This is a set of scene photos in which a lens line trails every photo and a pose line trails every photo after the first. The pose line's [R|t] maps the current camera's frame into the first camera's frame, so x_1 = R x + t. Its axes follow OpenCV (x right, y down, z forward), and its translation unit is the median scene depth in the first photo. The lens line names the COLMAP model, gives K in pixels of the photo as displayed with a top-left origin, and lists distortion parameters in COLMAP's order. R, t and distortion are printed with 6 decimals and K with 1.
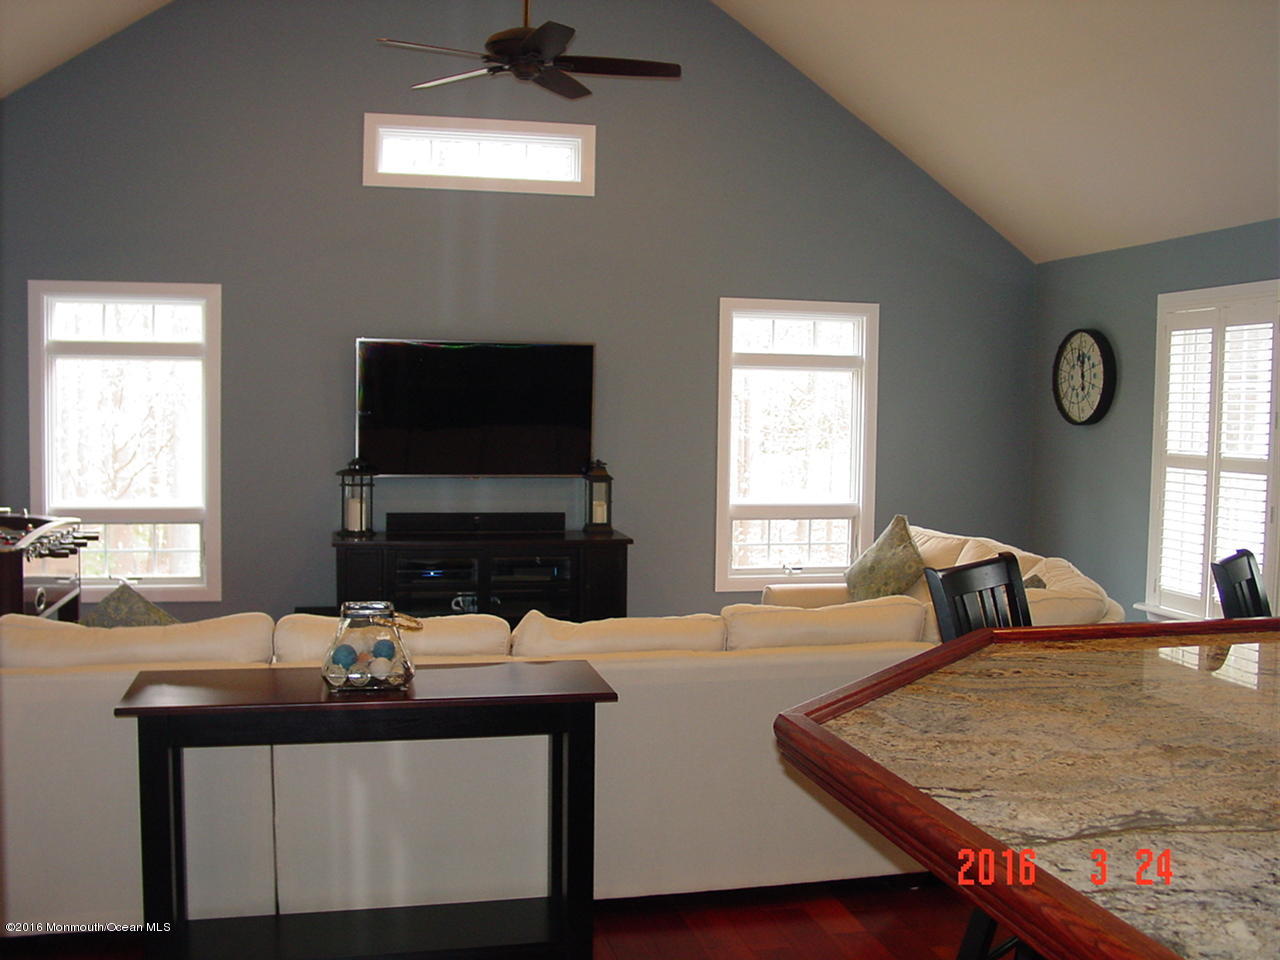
lens RADIAL K [[1296.5, 0, 646.8], [0, 1296.5, 477.8], [0, 0, 1]] dist [-0.181770, 0.236853]
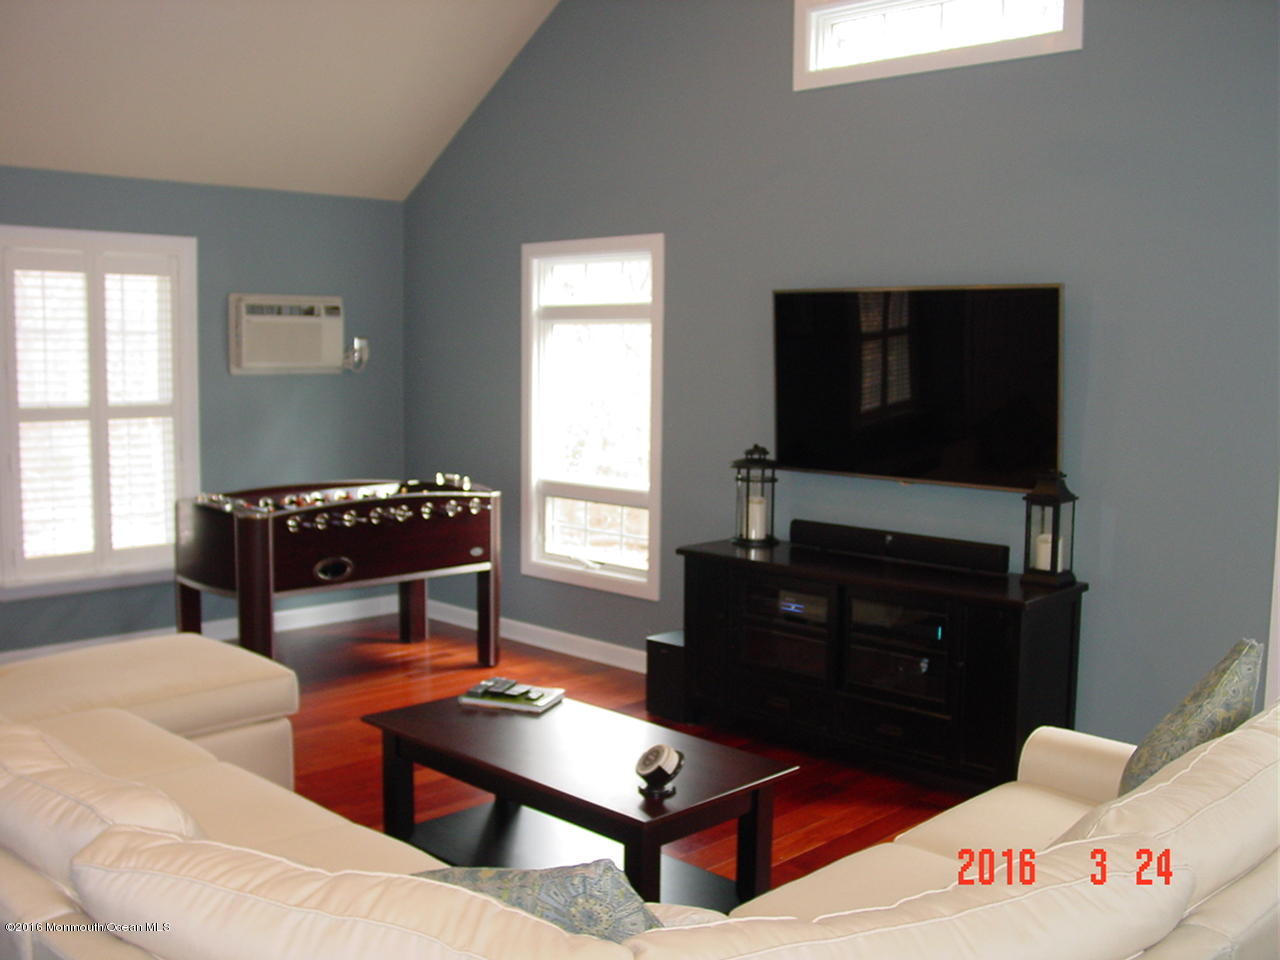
lens RADIAL K [[1296.5, 0, 646.8], [0, 1296.5, 477.8], [0, 0, 1]] dist [-0.181770, 0.236853]
pose [[0.527869, 0.076260, -0.845895, 0.399515], [-0.056947, 0.996897, 0.054337, -0.034445], [0.847415, 0.019488, 0.530574, 0.527097]]
